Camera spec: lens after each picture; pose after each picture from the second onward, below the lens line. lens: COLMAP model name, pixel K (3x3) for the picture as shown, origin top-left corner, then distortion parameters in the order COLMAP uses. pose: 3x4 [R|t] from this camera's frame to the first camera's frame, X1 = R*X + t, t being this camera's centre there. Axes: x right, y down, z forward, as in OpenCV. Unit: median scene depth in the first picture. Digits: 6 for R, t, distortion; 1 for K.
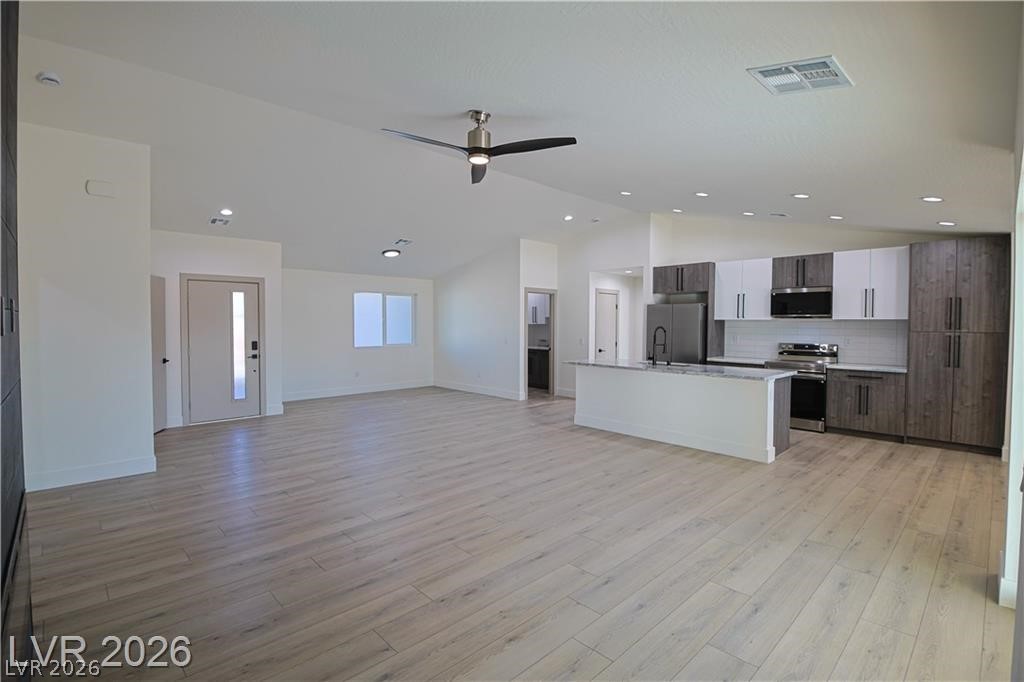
lens RADIAL K [[475.6, 0, 511.6], [0, 475.6, 335.4], [0, 0, 1]] dist [0.022737, -0.032271]
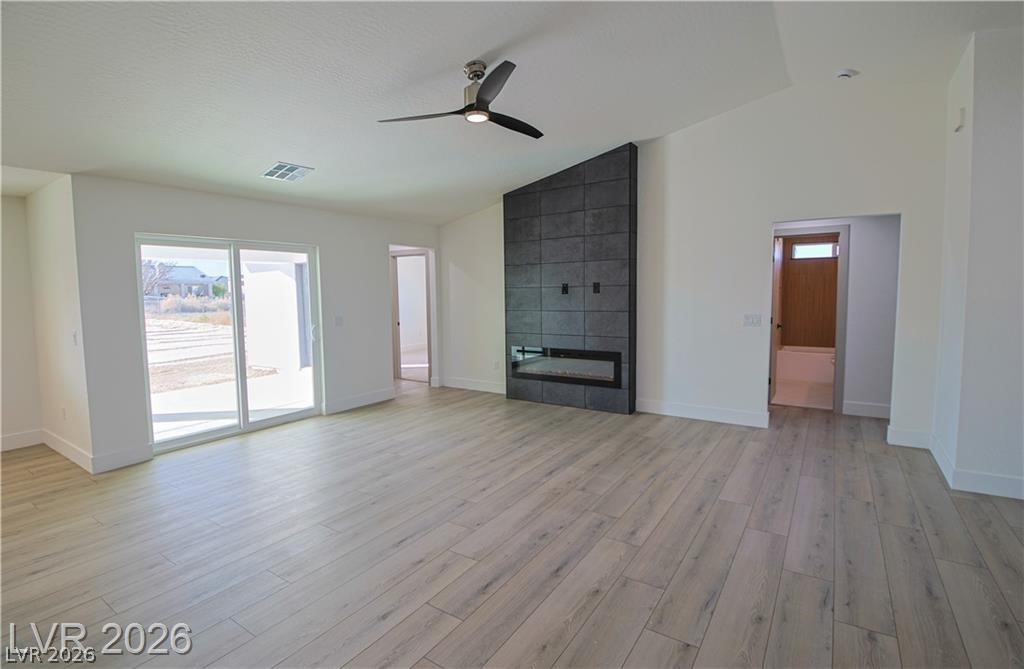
lens RADIAL K [[477.8, 0, 514.2], [0, 477.8, 327.2], [0, 0, 1]] dist [0.019434, -0.000174]
pose [[-0.975512, 0.026480, -0.218346, 0.045650], [0.004711, 0.995014, 0.099625, -0.026850], [0.219895, 0.096157, -0.970773, 1.156447]]
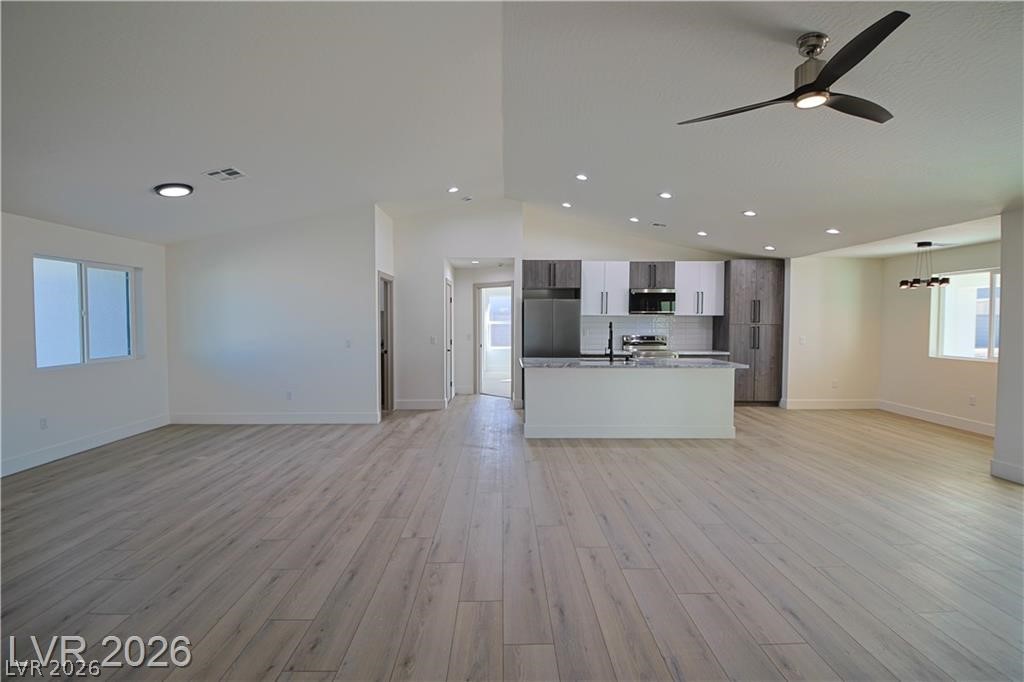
lens RADIAL K [[475.6, 0, 511.6], [0, 475.6, 335.4], [0, 0, 1]] dist [0.022737, -0.032271]
pose [[0.677701, -0.027168, 0.734836, -0.553688], [0.021491, 0.999622, 0.017137, -0.012314], [-0.735023, 0.004179, 0.678029, 0.493644]]
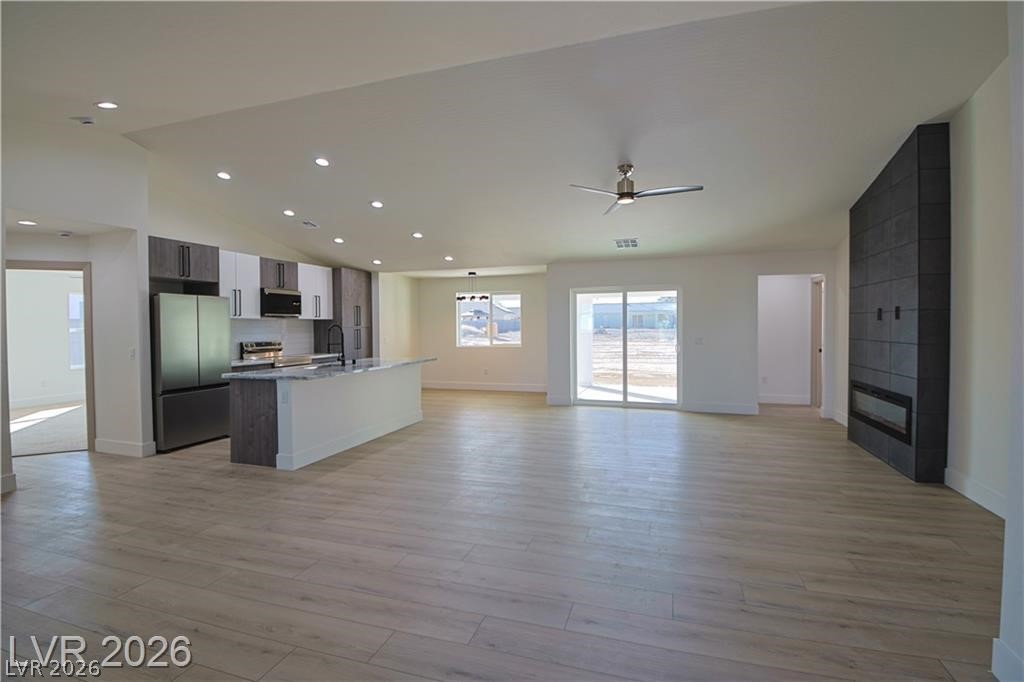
lens RADIAL K [[482.1, 0, 514.5], [0, 482.1, 335.1], [0, 0, 1]] dist [0.015743, -0.034189]
pose [[-0.477564, -0.017626, 0.878420, -0.676898], [0.030991, 0.998839, 0.036891, -0.021309], [-0.878050, 0.044841, -0.476463, 1.156405]]
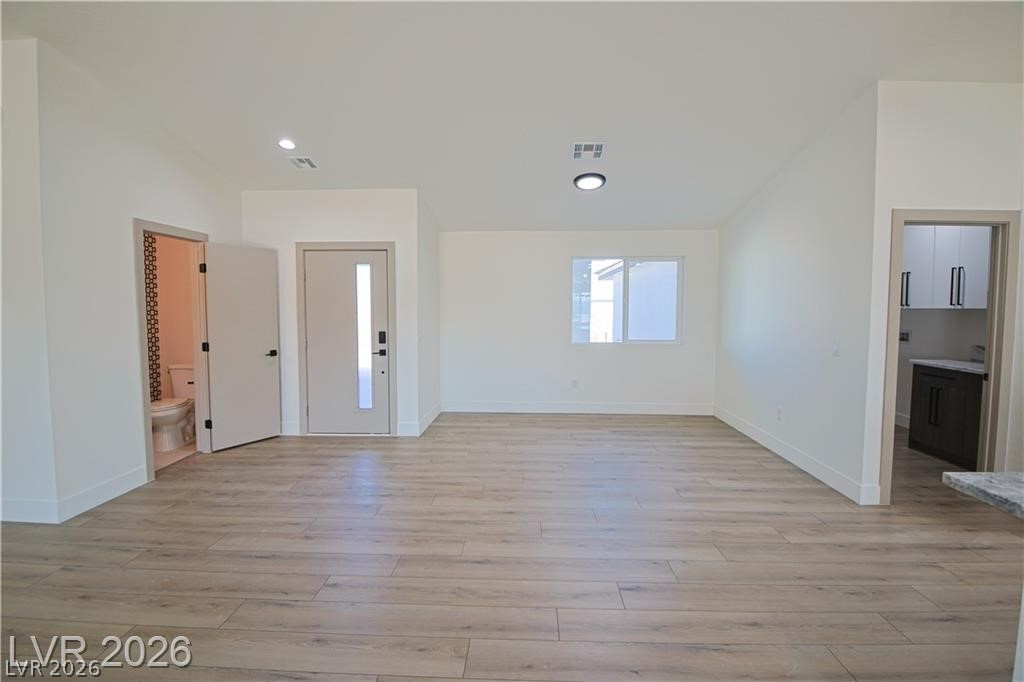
lens RADIAL K [[475.6, 0, 511.6], [0, 475.6, 335.4], [0, 0, 1]] dist [0.022737, -0.032271]
pose [[0.696500, 0.042132, -0.716319, 0.132381], [-0.017970, 0.998986, 0.041284, -0.017698], [0.717332, -0.015882, 0.696551, 0.755639]]
